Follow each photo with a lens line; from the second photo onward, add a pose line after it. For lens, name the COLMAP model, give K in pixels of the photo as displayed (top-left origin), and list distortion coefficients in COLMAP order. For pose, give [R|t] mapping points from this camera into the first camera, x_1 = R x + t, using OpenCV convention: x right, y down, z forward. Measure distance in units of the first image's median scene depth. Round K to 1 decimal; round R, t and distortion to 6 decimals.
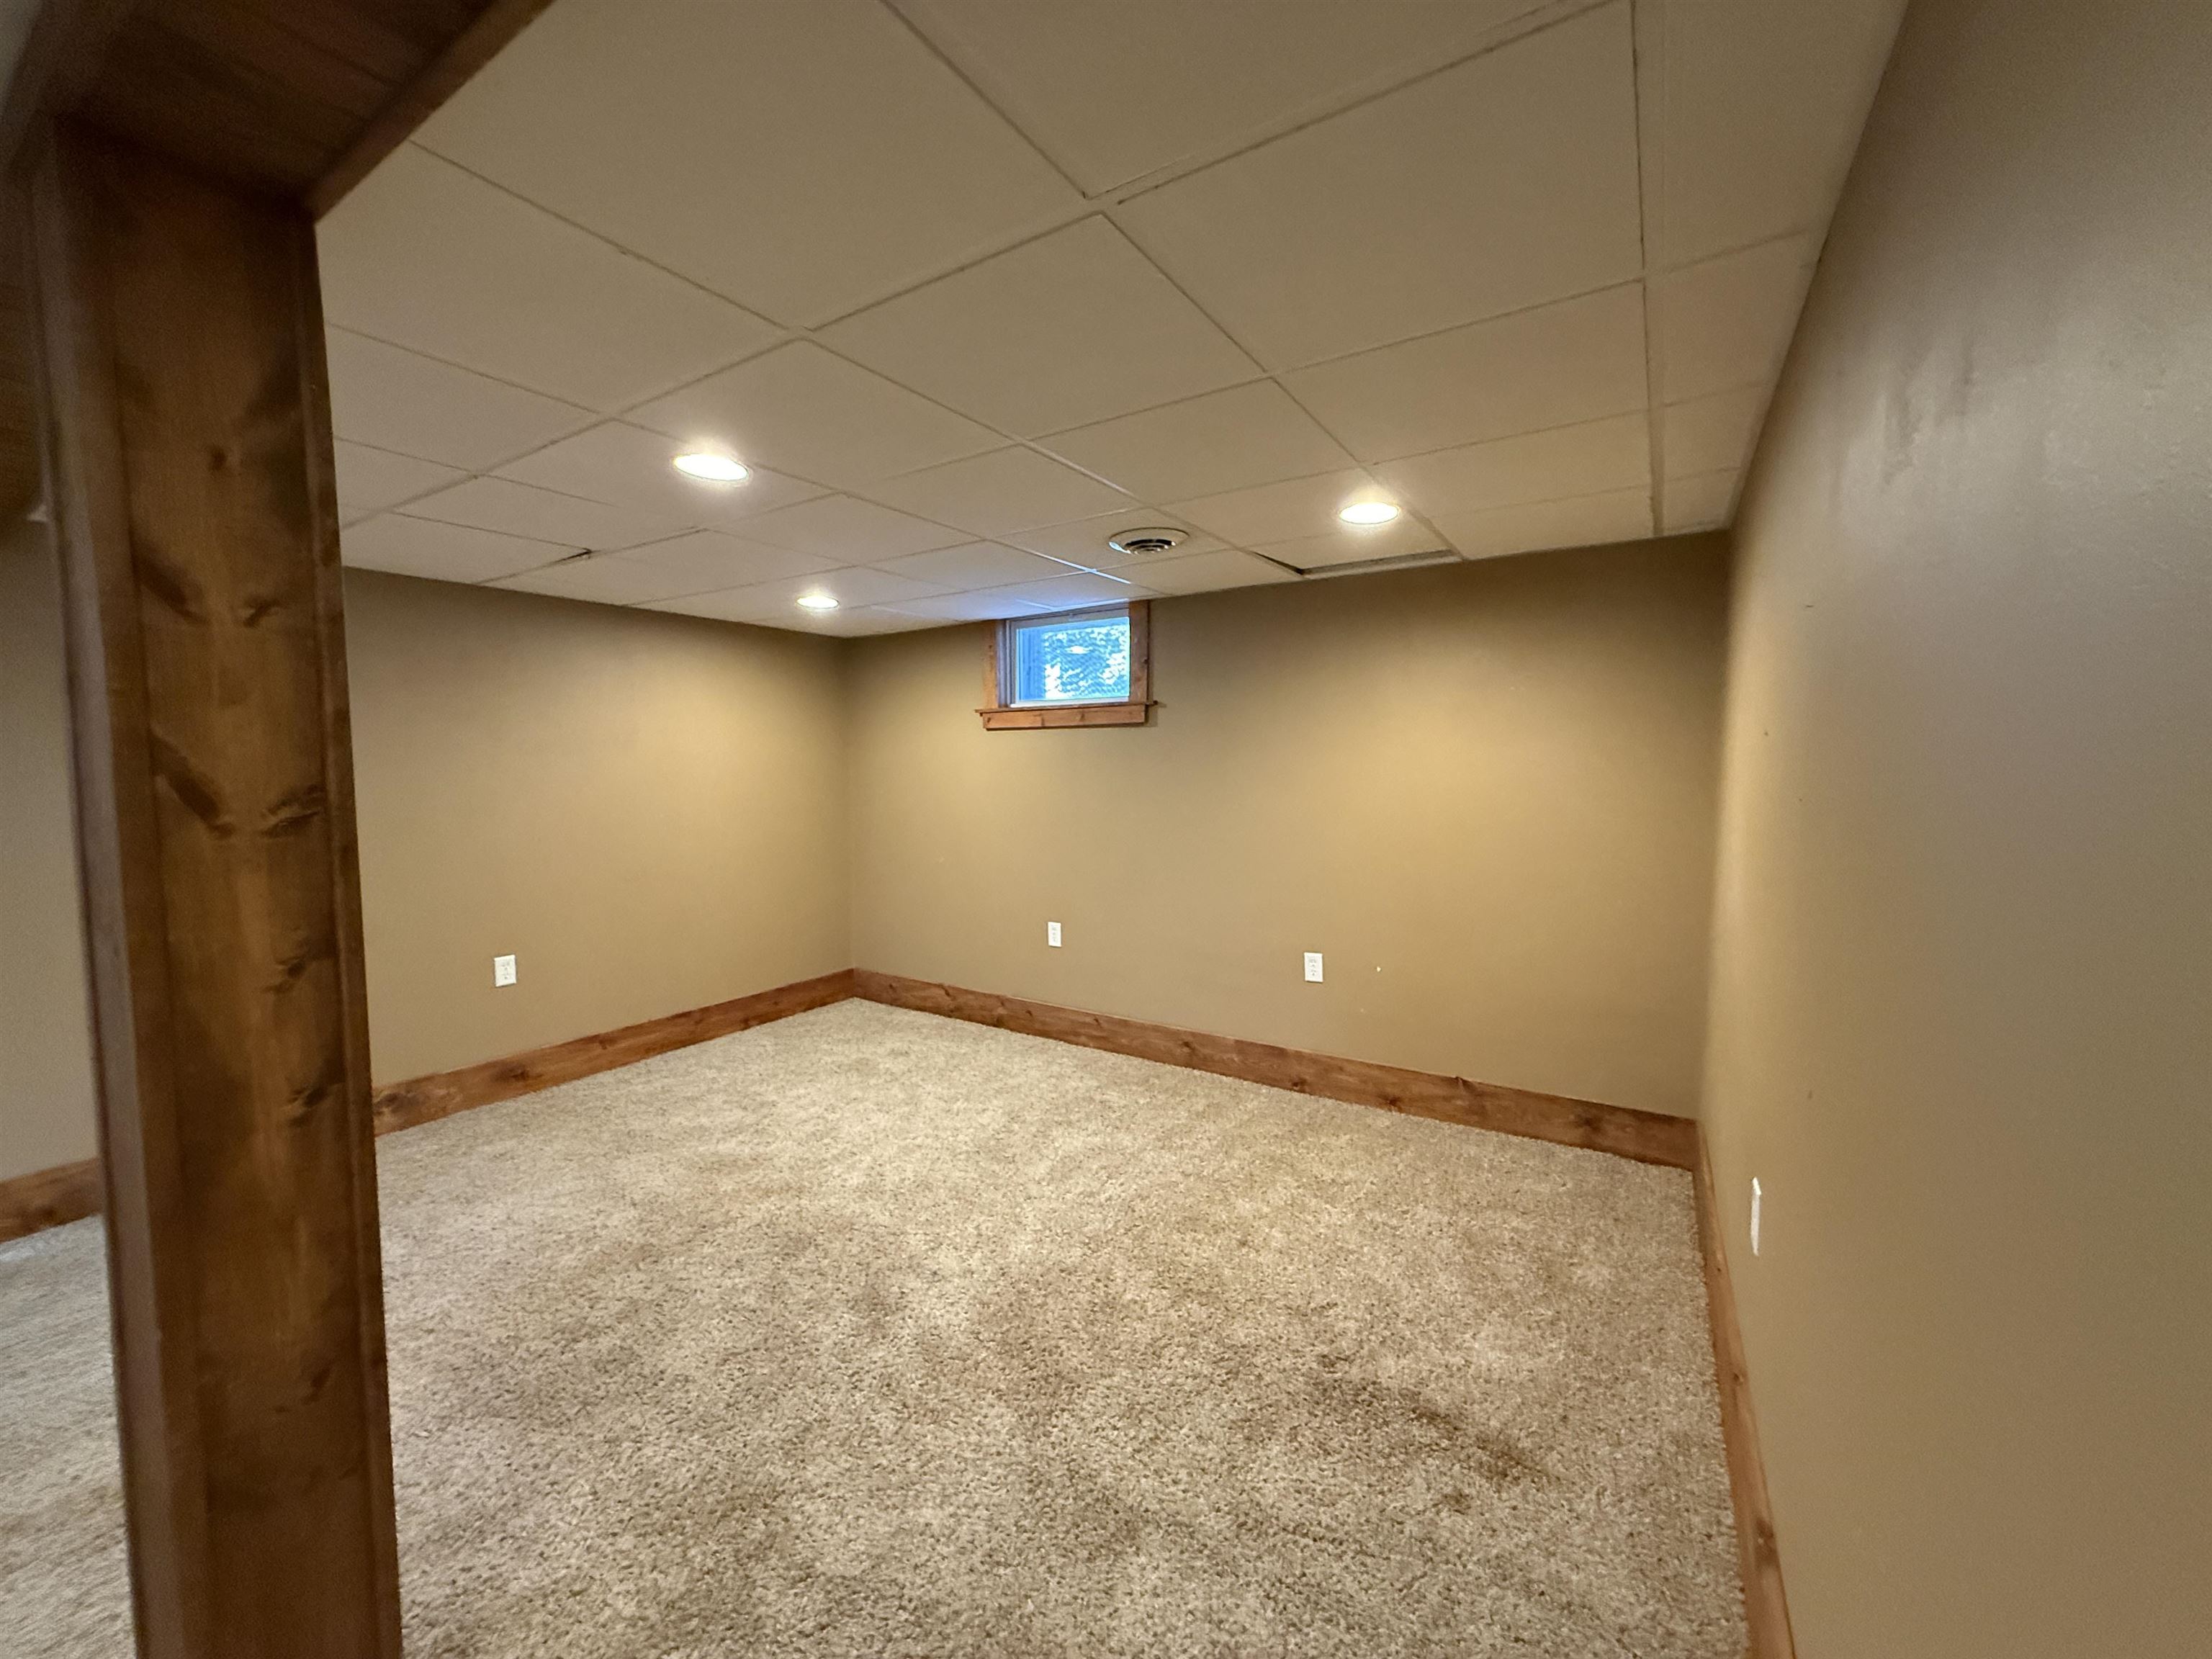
lens RADIAL K [[889.8, 0, 1100.1], [0, 889.8, 823.6], [0, 0, 1]] dist [-0.005817, 0.000254]
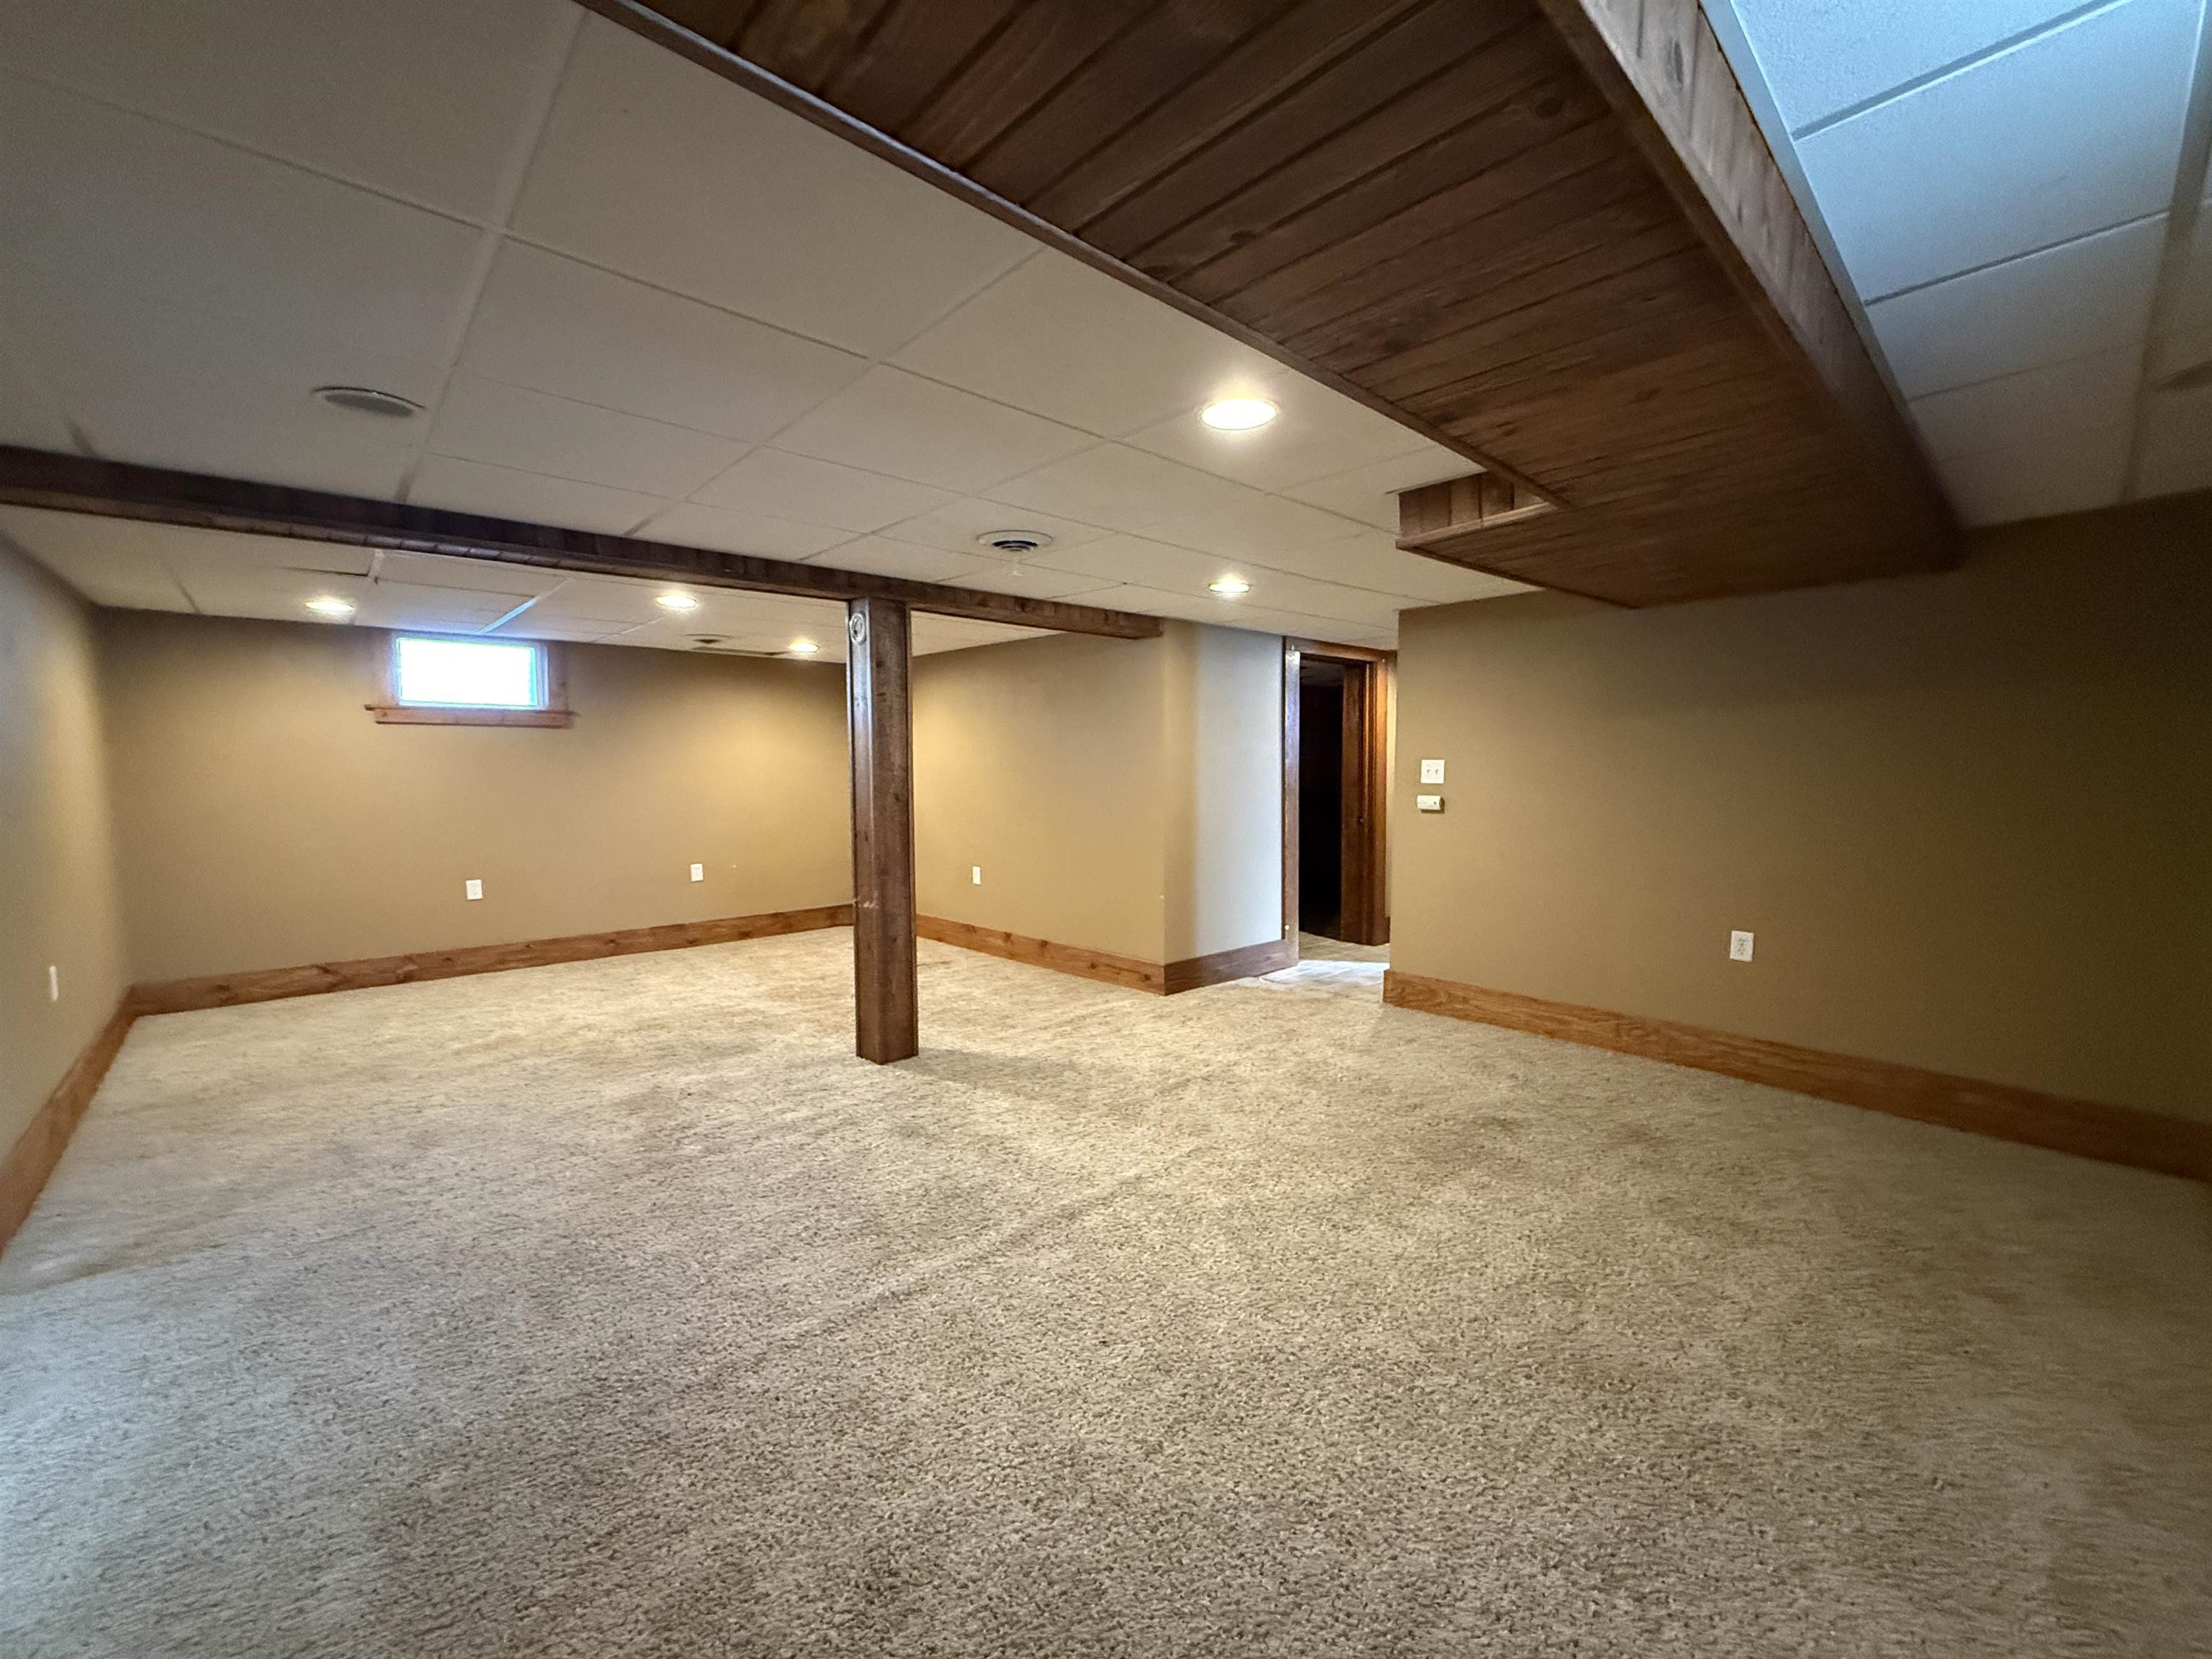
lens RADIAL K [[889.8, 0, 1097.8], [0, 889.8, 831.8], [0, 0, 1]] dist [-0.005817, 0.000254]
pose [[0.260199, -0.063712, 0.963451, -1.078763], [0.072043, 0.996320, 0.046428, 0.050562], [-0.962864, 0.057330, 0.263832, -0.194512]]
